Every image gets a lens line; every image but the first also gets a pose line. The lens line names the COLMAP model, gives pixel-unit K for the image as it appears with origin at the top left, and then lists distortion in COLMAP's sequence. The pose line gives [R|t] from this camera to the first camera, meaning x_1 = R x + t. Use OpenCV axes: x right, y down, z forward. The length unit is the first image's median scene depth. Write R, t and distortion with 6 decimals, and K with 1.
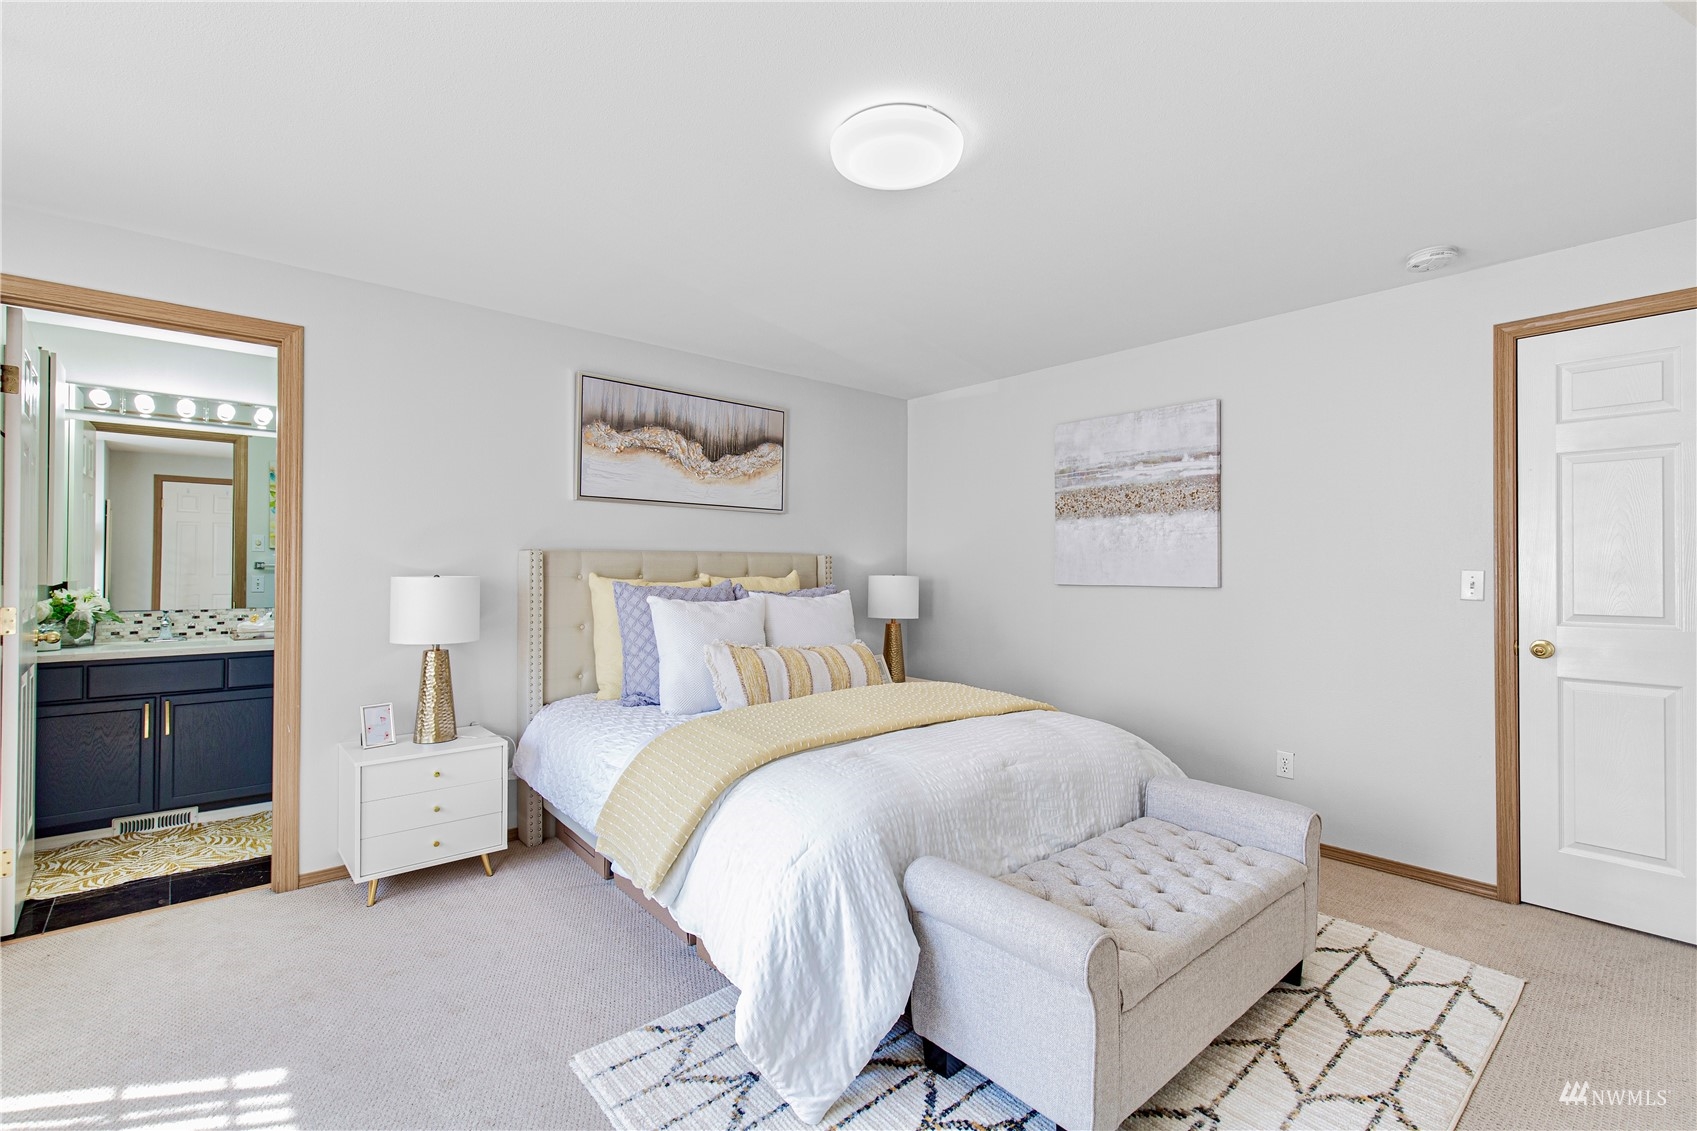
lens RADIAL K [[762.4, 0, 848.5], [0, 762.4, 565.5], [0, 0, 1]] dist [0.002040, 0.000300]
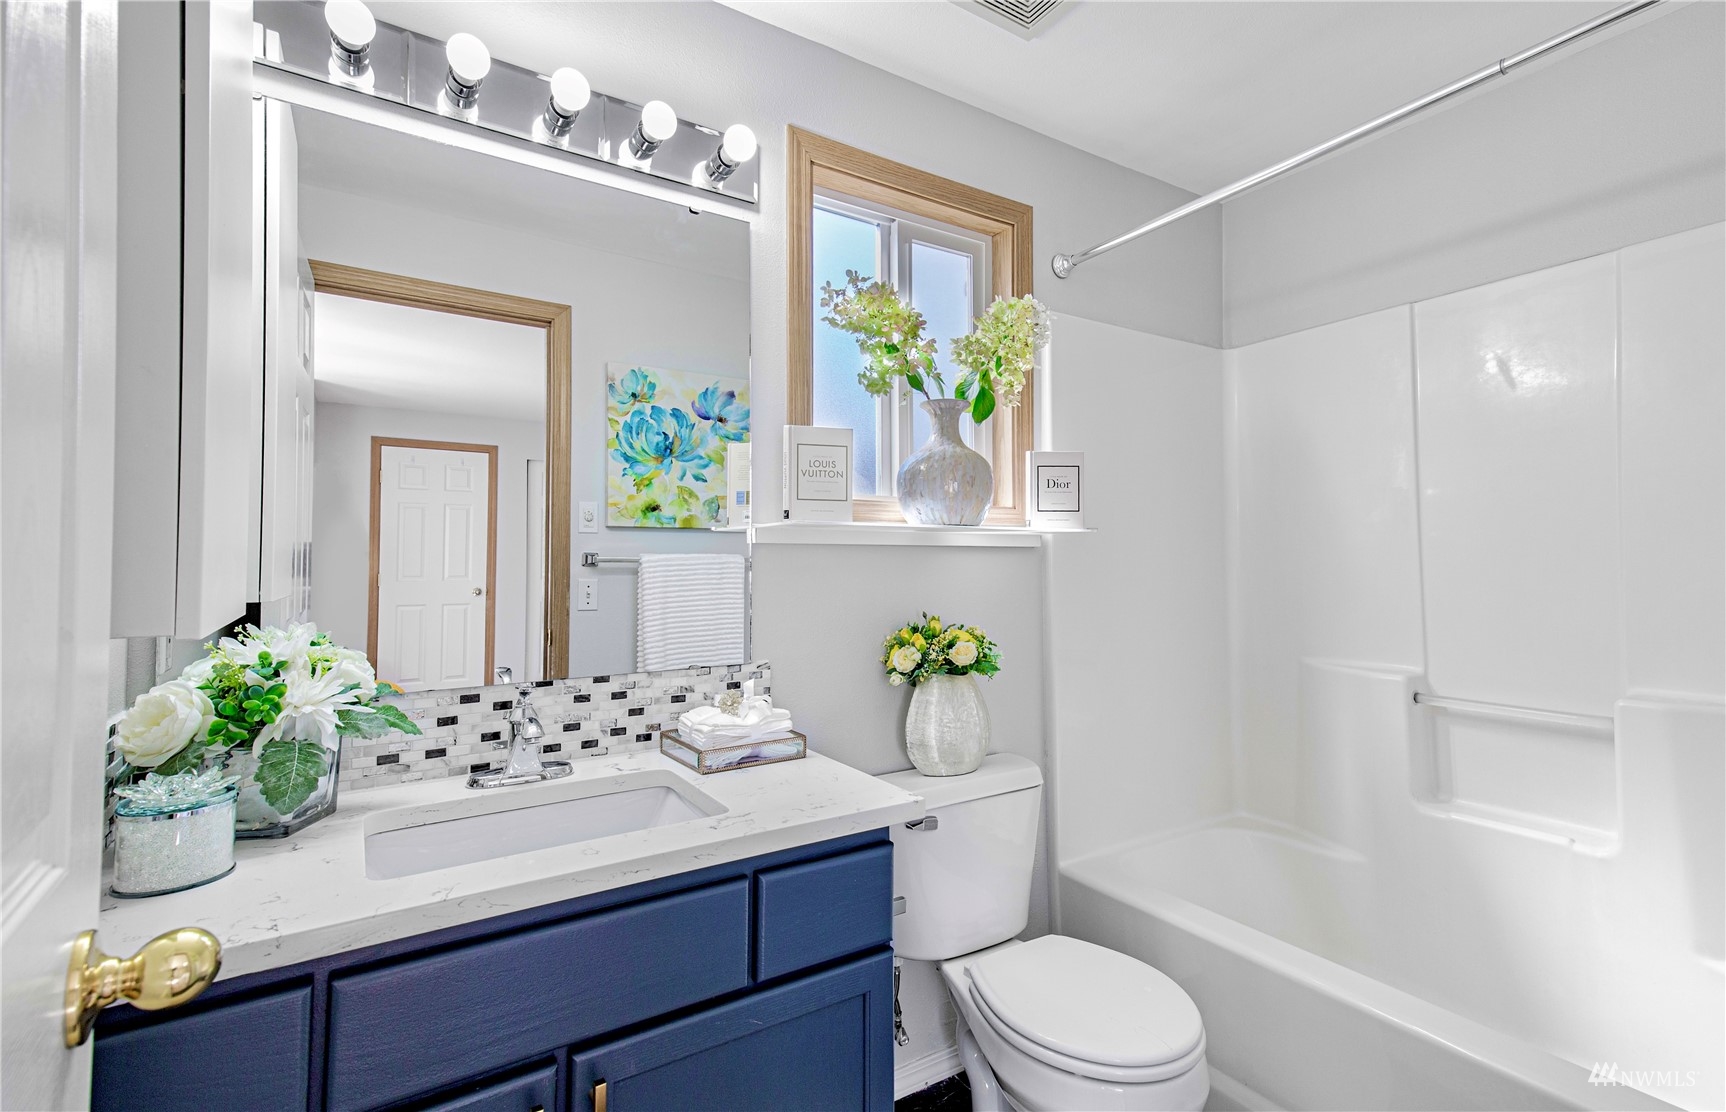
lens RADIAL K [[809.7, 0, 901.1], [0, 809.7, 541.7], [0, 0, 1]] dist [0.026496, 0.000268]
pose [[0.991168, -0.014911, -0.131773, -0.686732], [0.011663, 0.999610, -0.025383, 0.005743], [0.132101, 0.023622, 0.990955, 0.670540]]
